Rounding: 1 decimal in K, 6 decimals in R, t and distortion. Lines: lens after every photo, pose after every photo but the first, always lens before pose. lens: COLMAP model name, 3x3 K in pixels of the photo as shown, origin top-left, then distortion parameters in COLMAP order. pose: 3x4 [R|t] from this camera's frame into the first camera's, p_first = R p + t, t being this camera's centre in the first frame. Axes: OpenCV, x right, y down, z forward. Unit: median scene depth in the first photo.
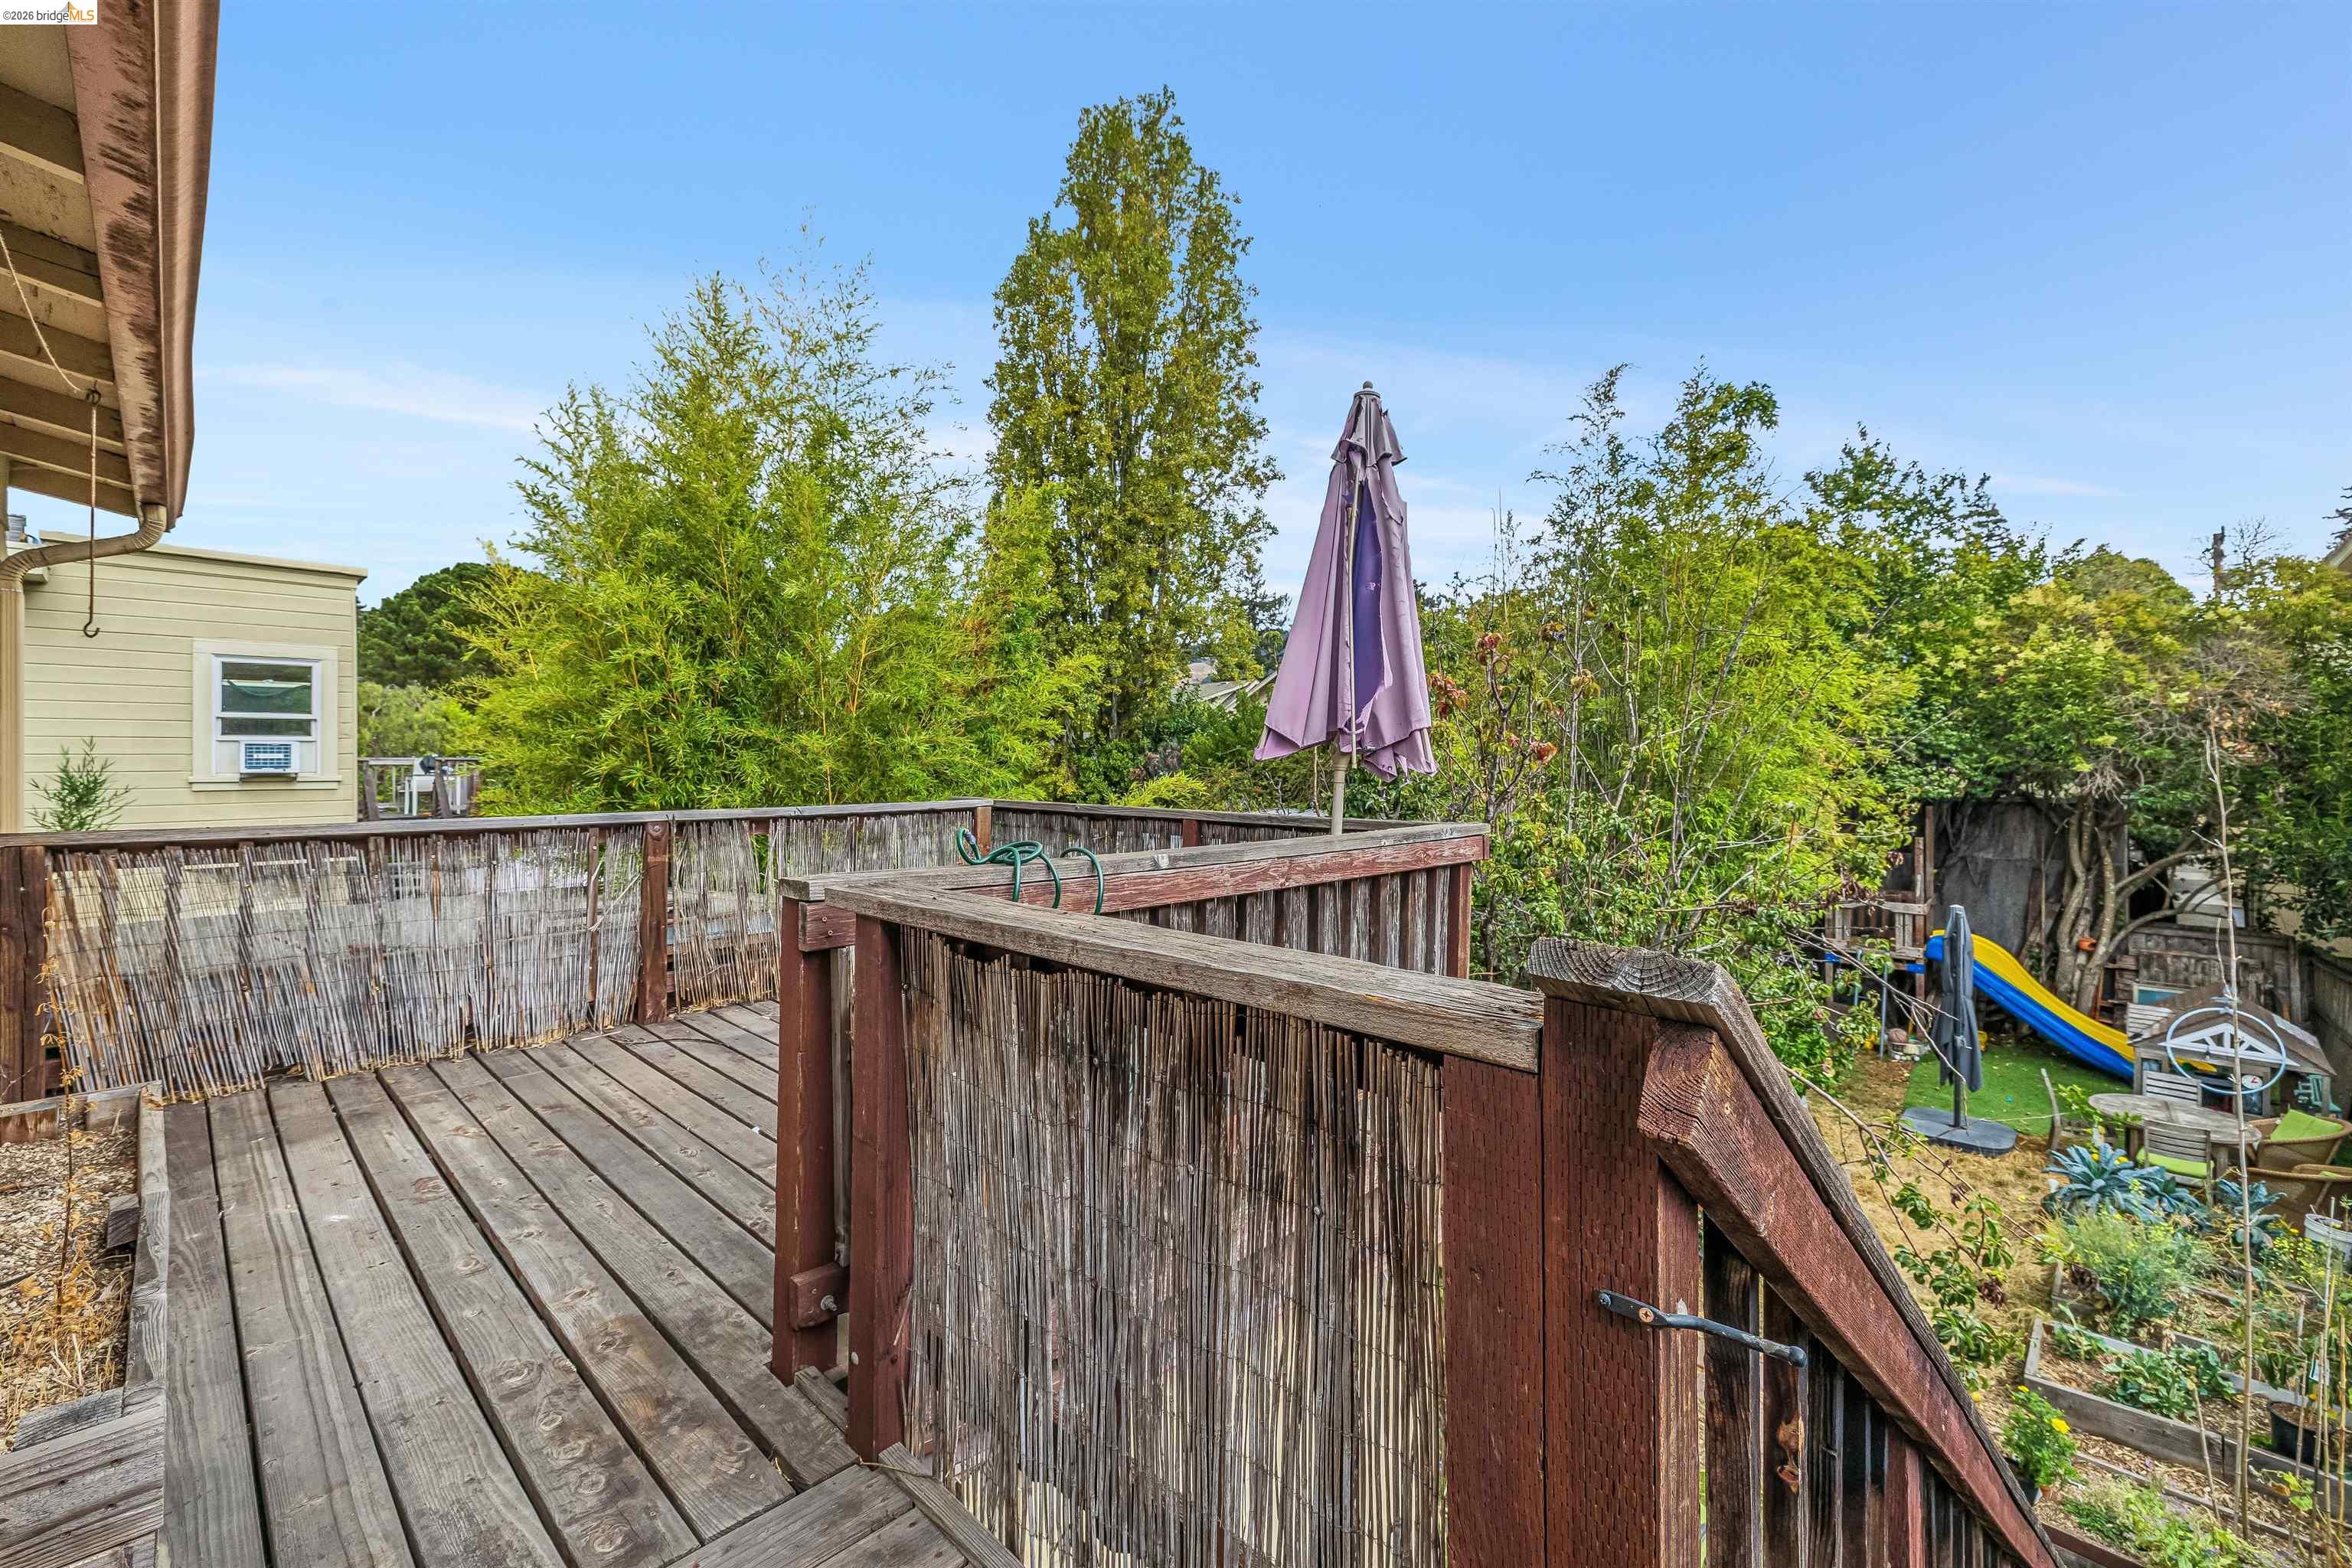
lens RADIAL K [[1006.8, 0, 1143.1], [0, 1006.8, 744.3], [0, 0, 1]] dist [0.010371, -0.000189]
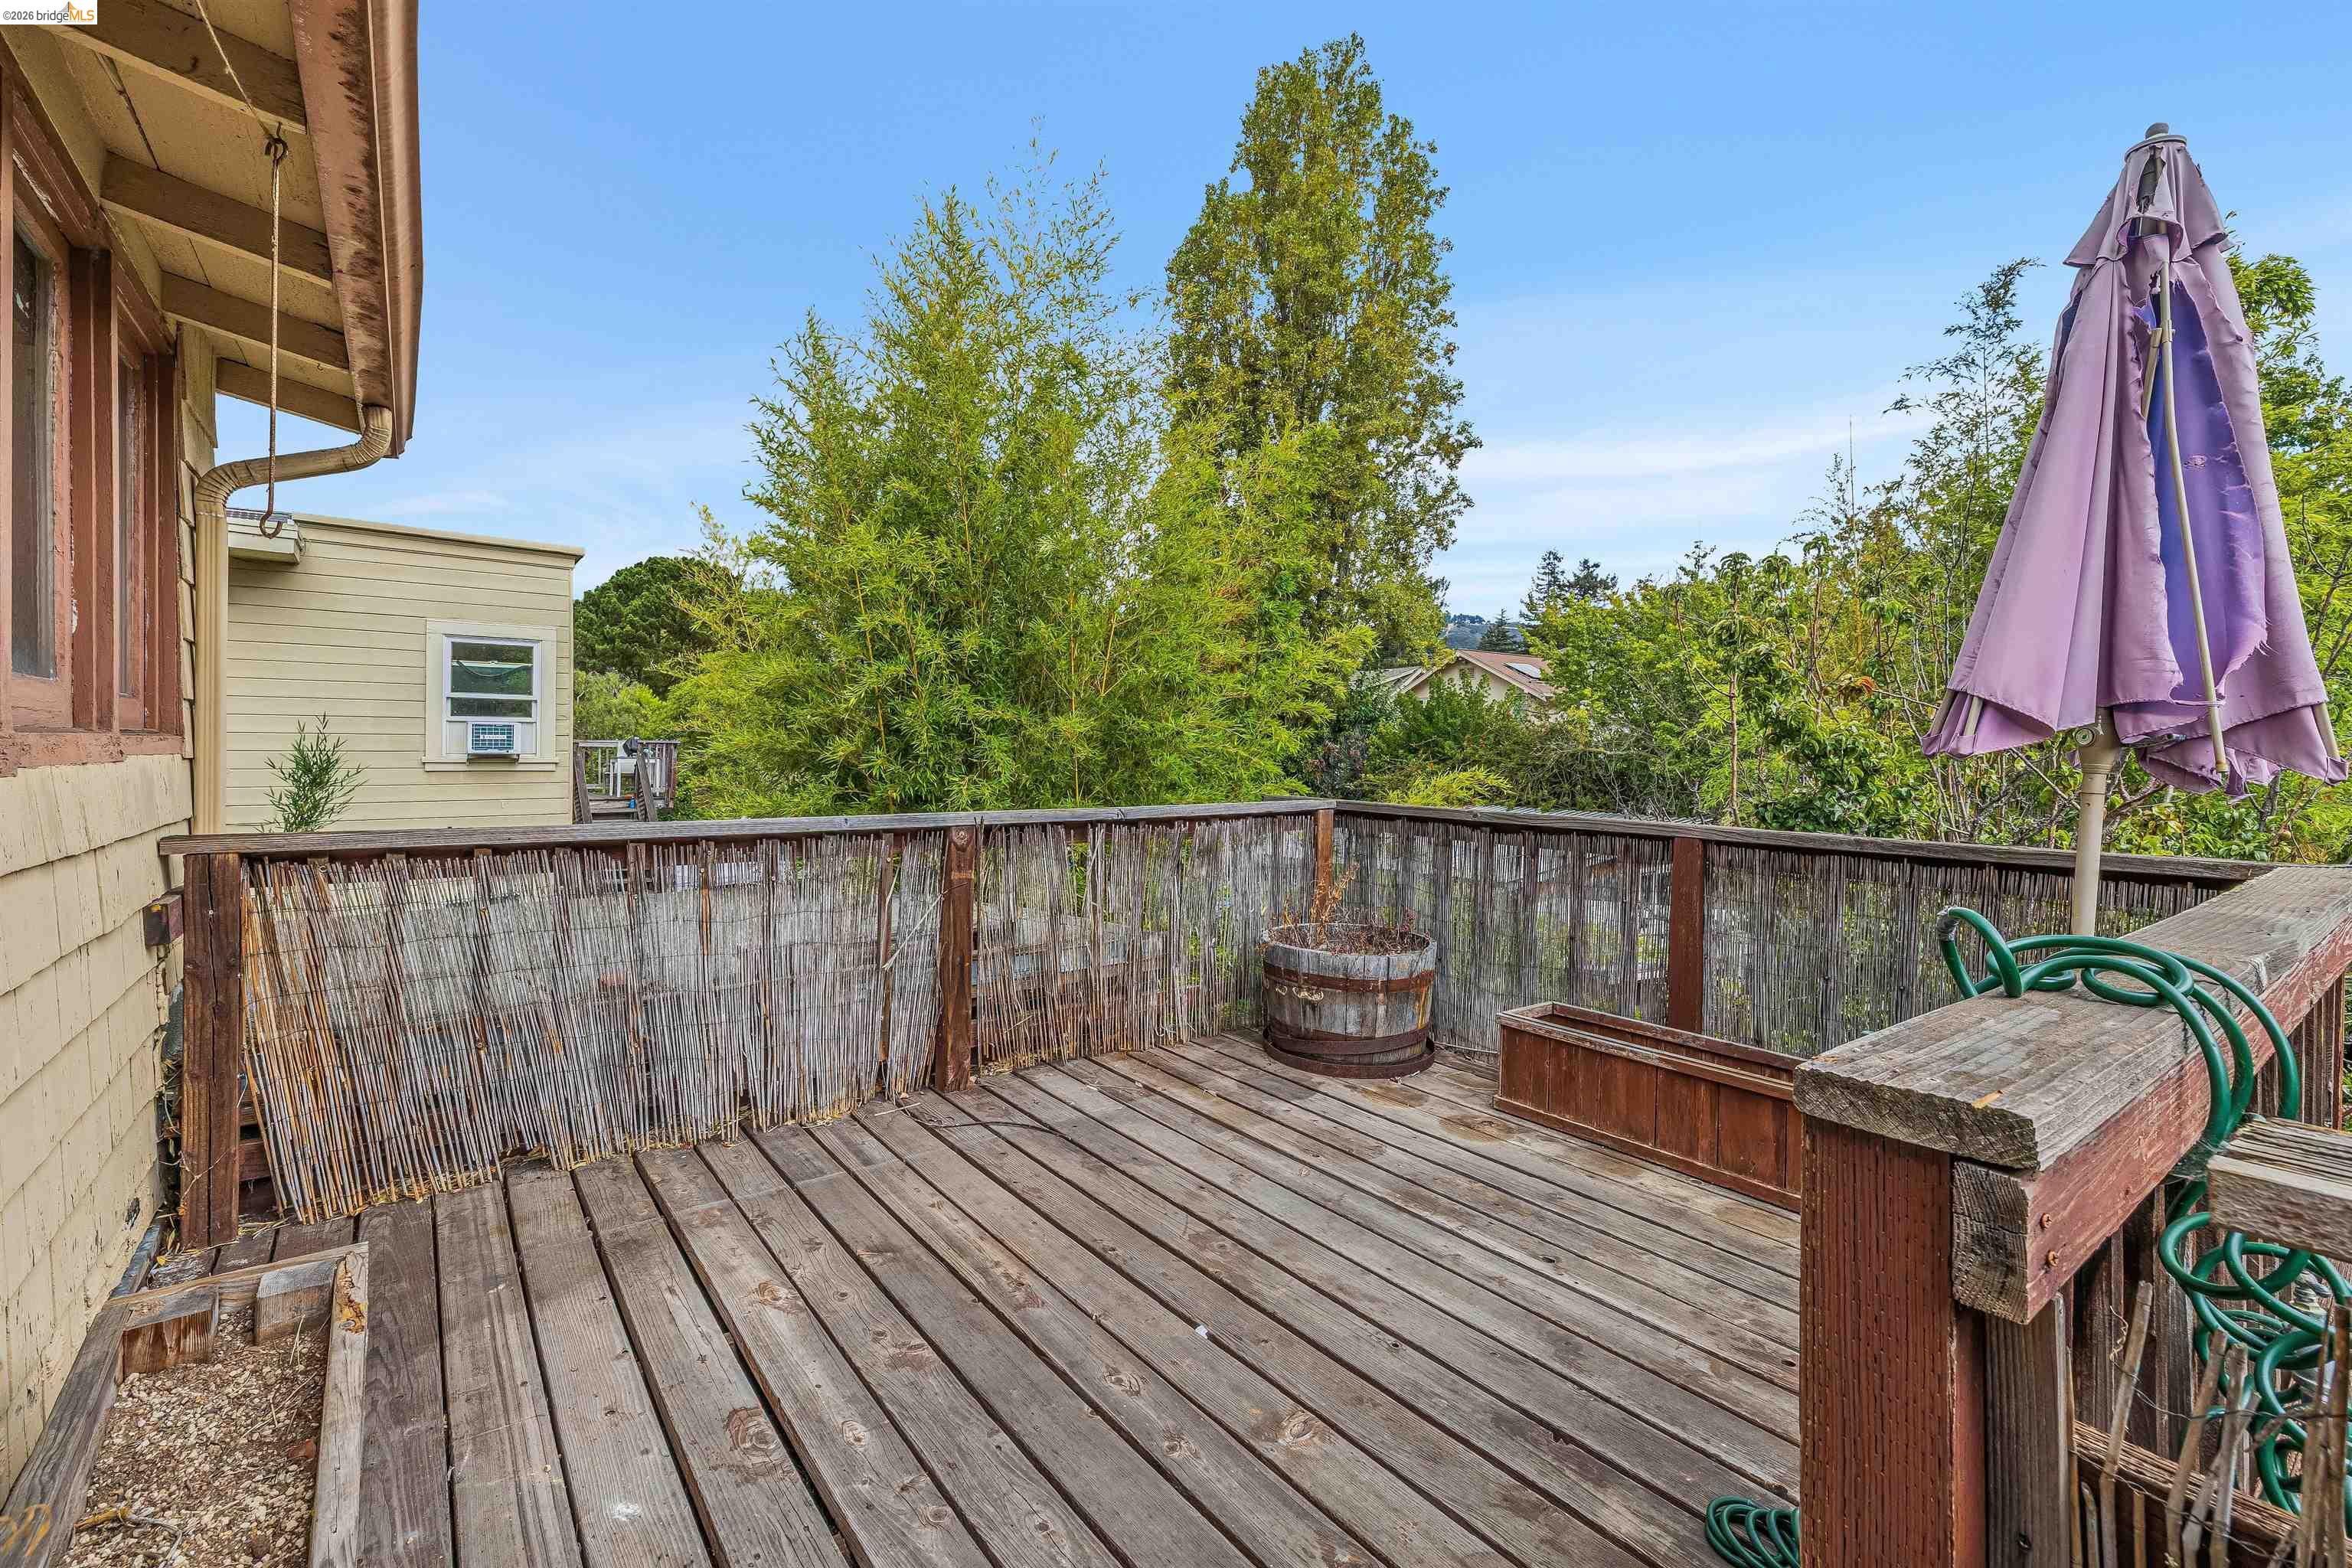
lens RADIAL K [[1026.3, 0, 1148.5], [0, 1026.3, 736.7], [0, 0, 1]] dist [0.008992, 0.000244]
pose [[0.989947, 0.008899, -0.141156, -0.130248], [-0.008449, 0.999957, 0.003790, 0.002972], [0.141183, -0.002559, 0.989980, 0.142147]]
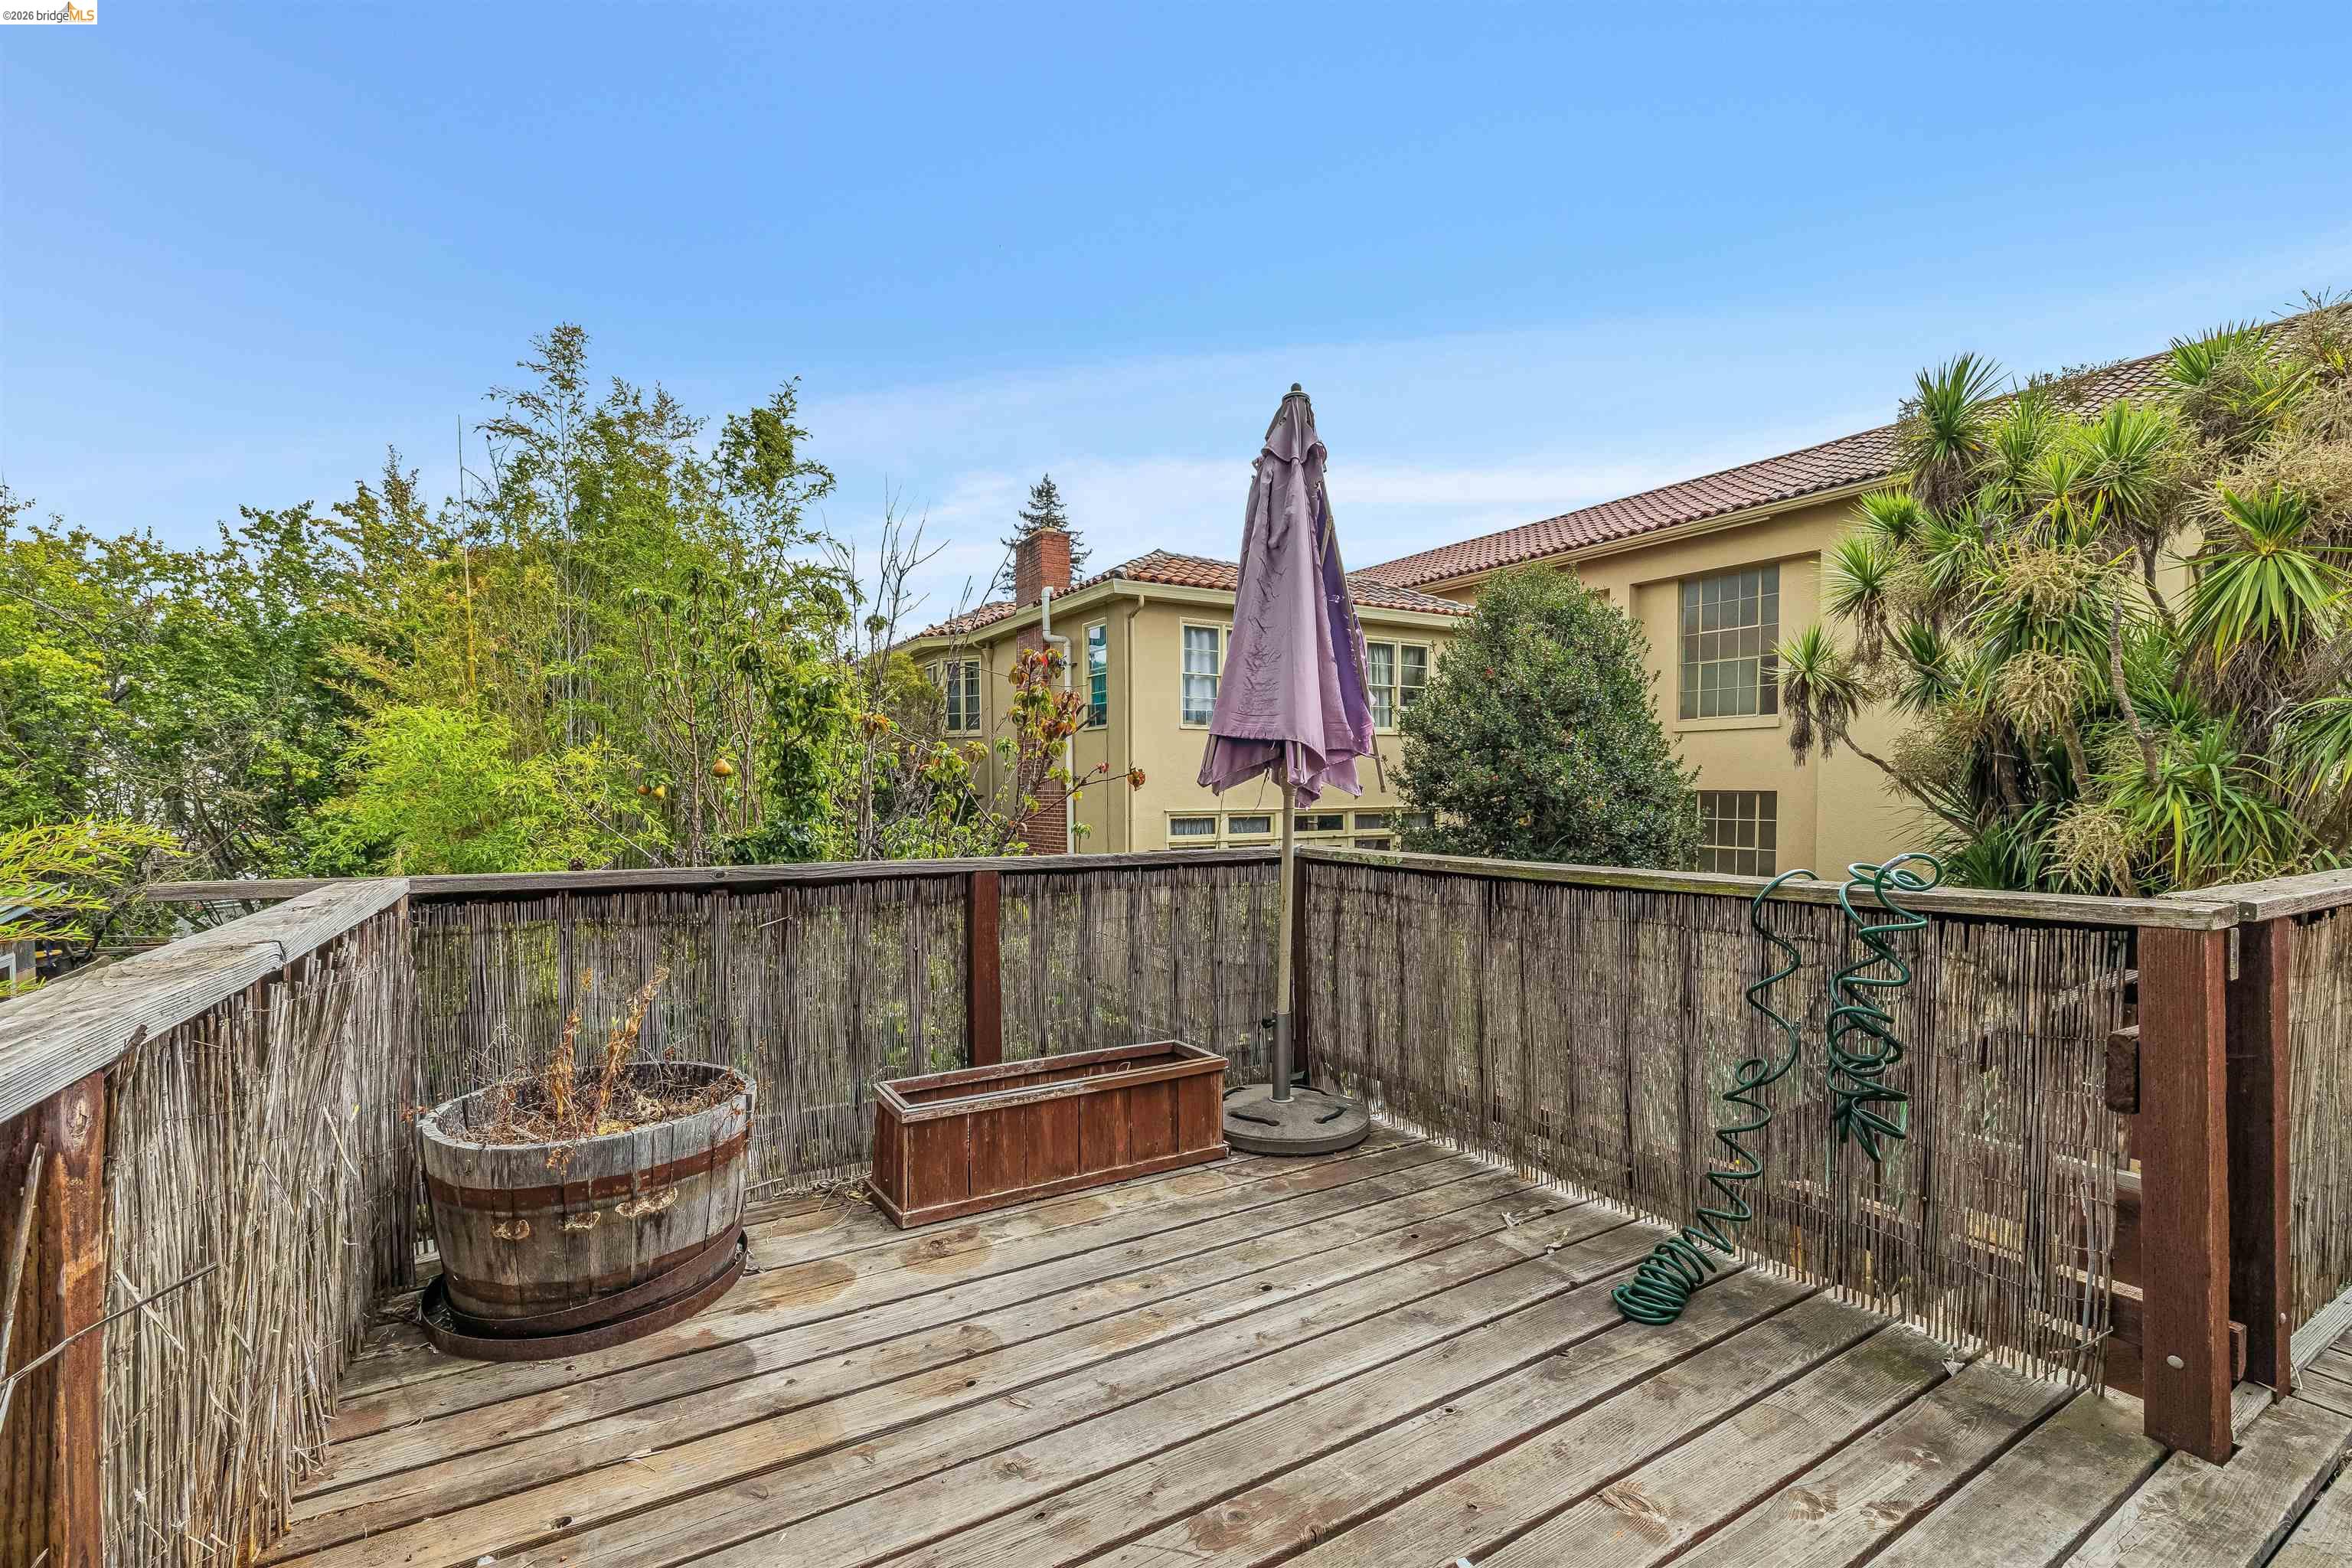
lens RADIAL K [[1012.5, 0, 1176.0], [0, 1012.5, 784.0], [0, 0, 1]] dist [-0.000466, -0.000037]
pose [[0.233203, 0.006980, 0.972403, -0.366152], [-0.007739, 0.999956, -0.005322, 0.009952], [-0.972397, -0.006285, 0.233246, 0.430066]]
